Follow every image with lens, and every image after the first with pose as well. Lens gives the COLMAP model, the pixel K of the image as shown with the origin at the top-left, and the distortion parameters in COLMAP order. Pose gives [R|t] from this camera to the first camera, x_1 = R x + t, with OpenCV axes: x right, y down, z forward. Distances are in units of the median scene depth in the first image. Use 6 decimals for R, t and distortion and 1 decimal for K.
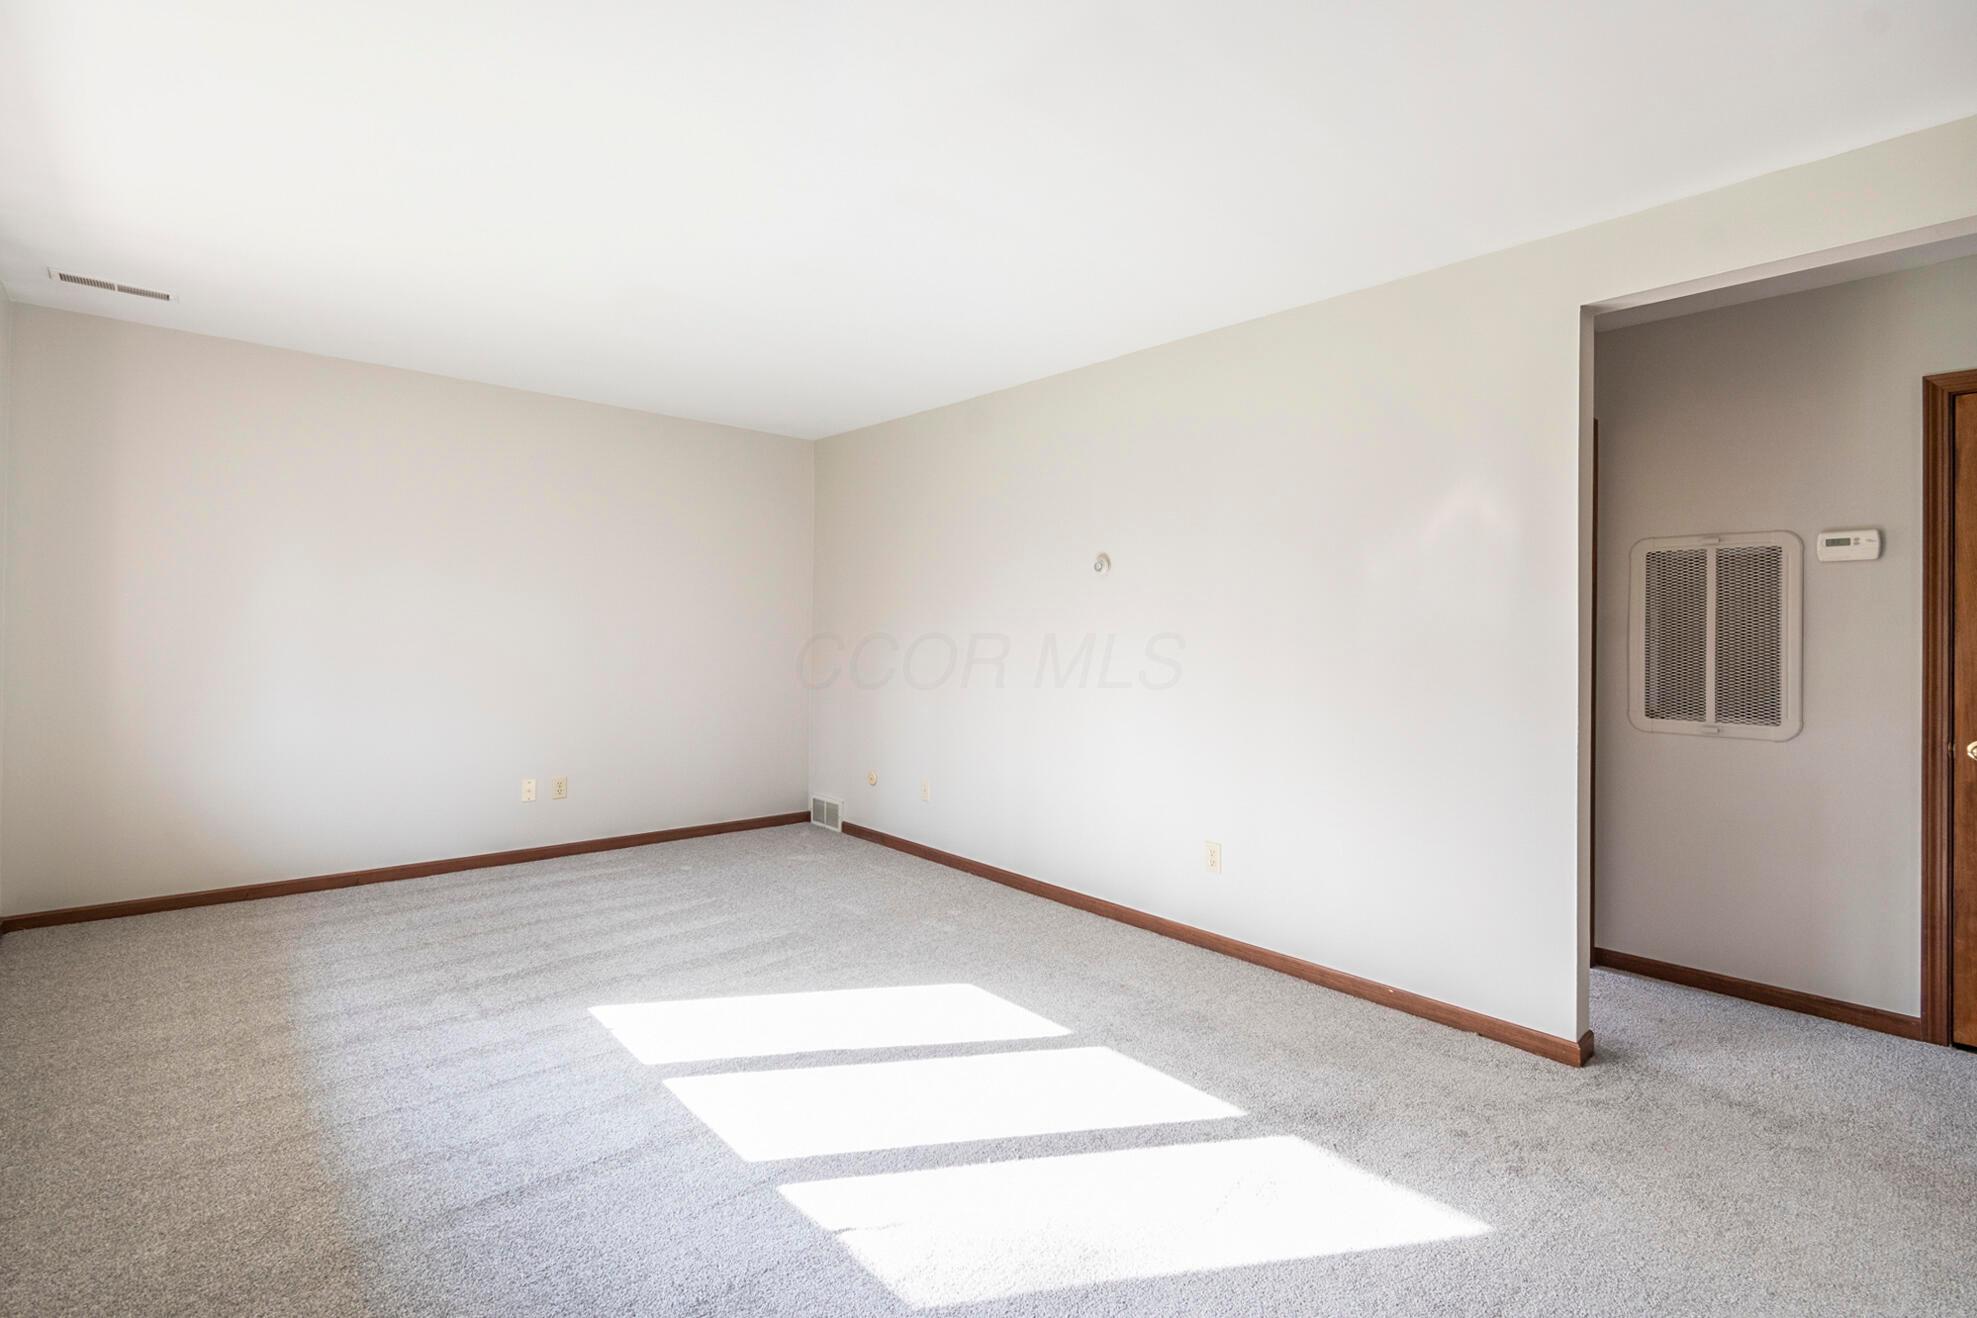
lens RADIAL K [[904.6, 0, 990.8], [0, 904.6, 634.3], [0, 0, 1]] dist [0.003250, -0.000159]
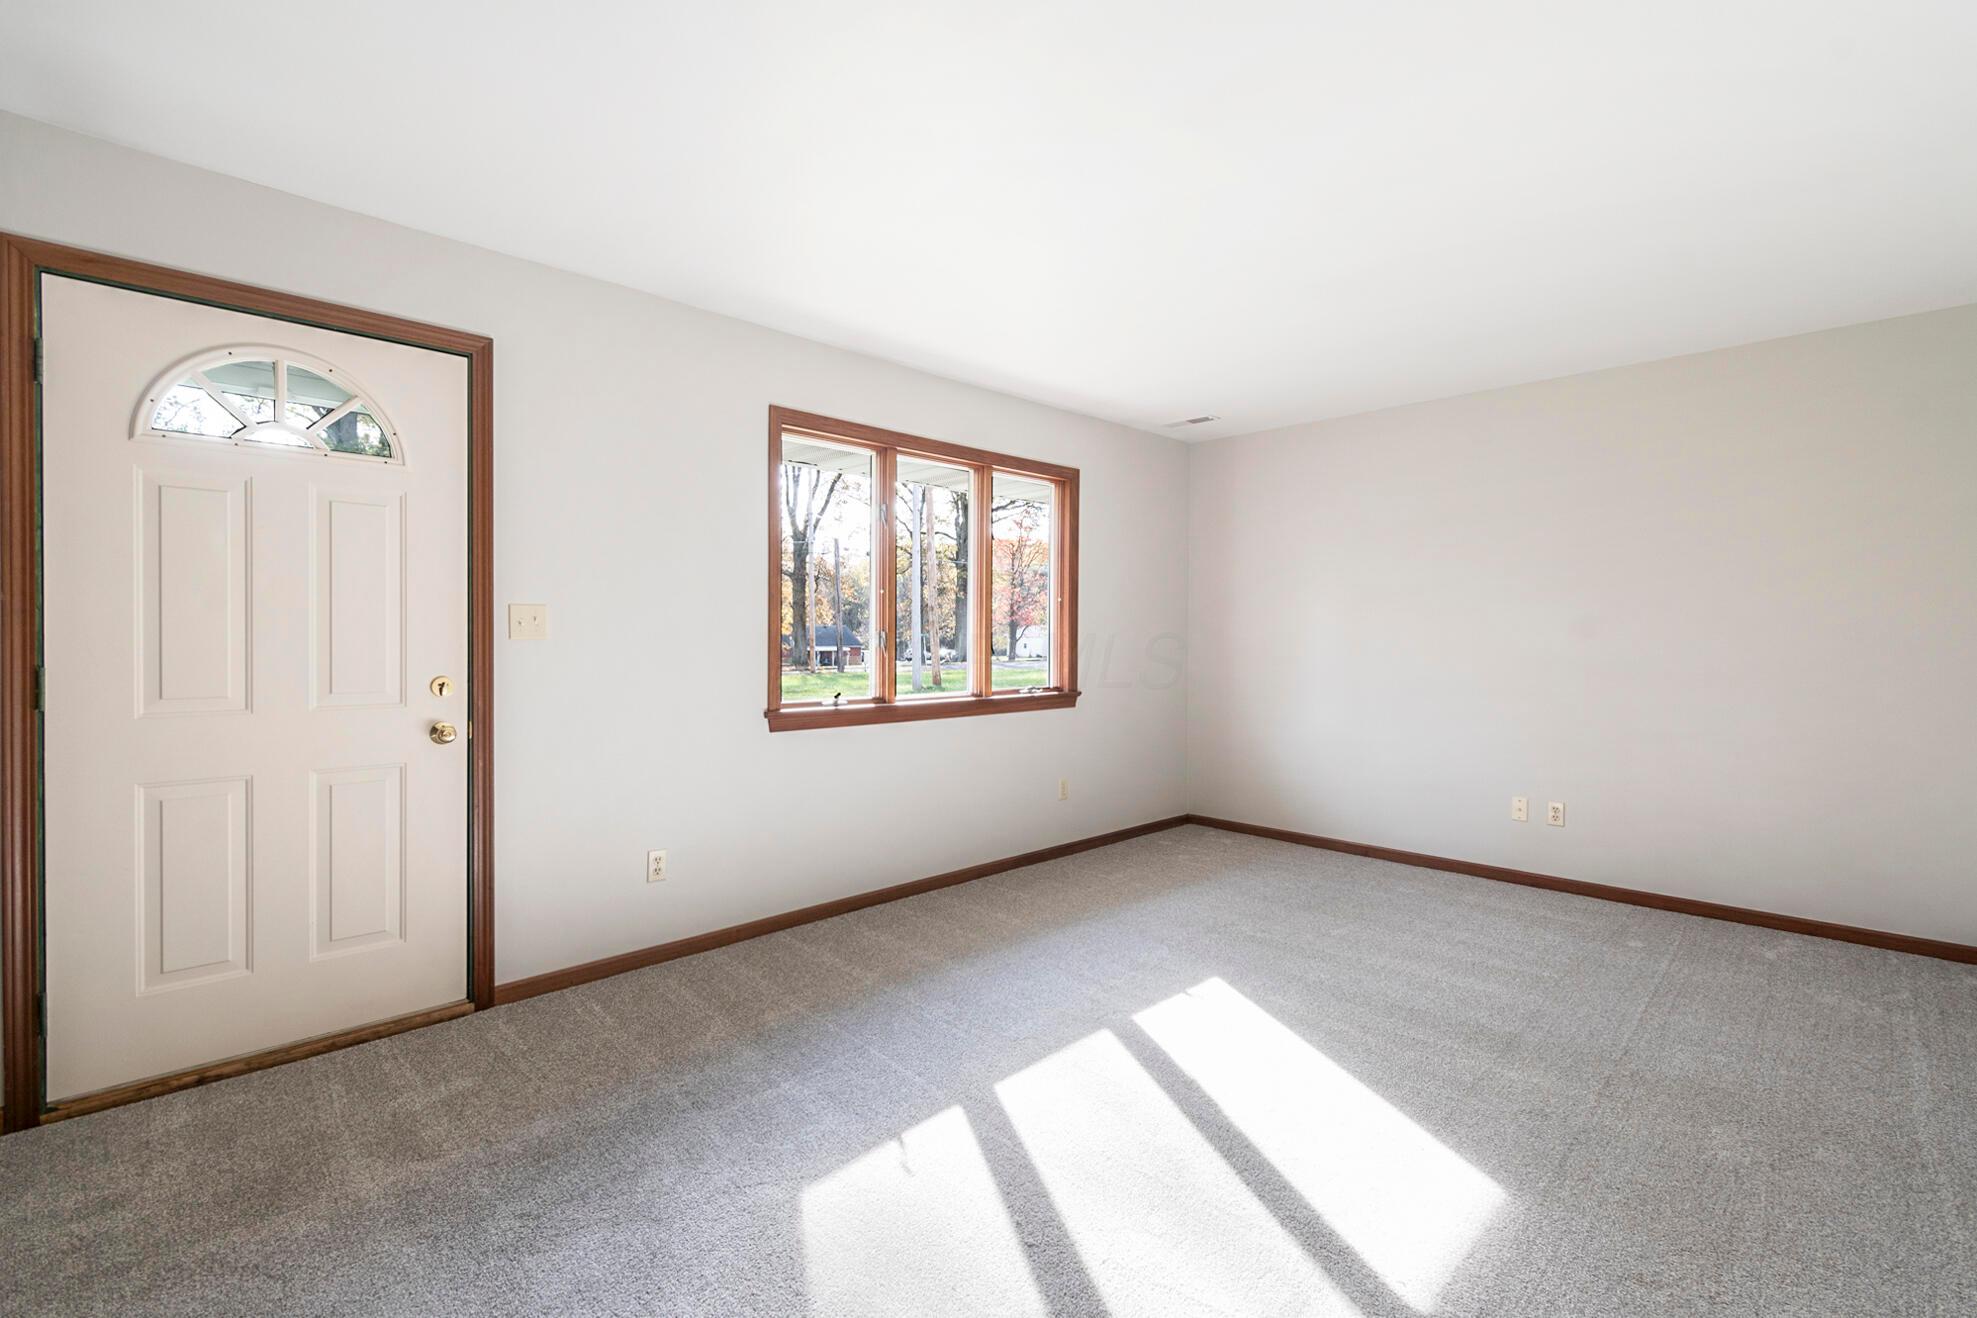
lens RADIAL K [[904.6, 0, 990.8], [0, 904.6, 634.3], [0, 0, 1]] dist [0.003250, -0.000159]
pose [[0.078855, -0.006525, -0.996865, 0.582986], [-0.010056, 0.999922, -0.007340, 0.006819], [0.996835, 0.010603, 0.078784, 0.581682]]
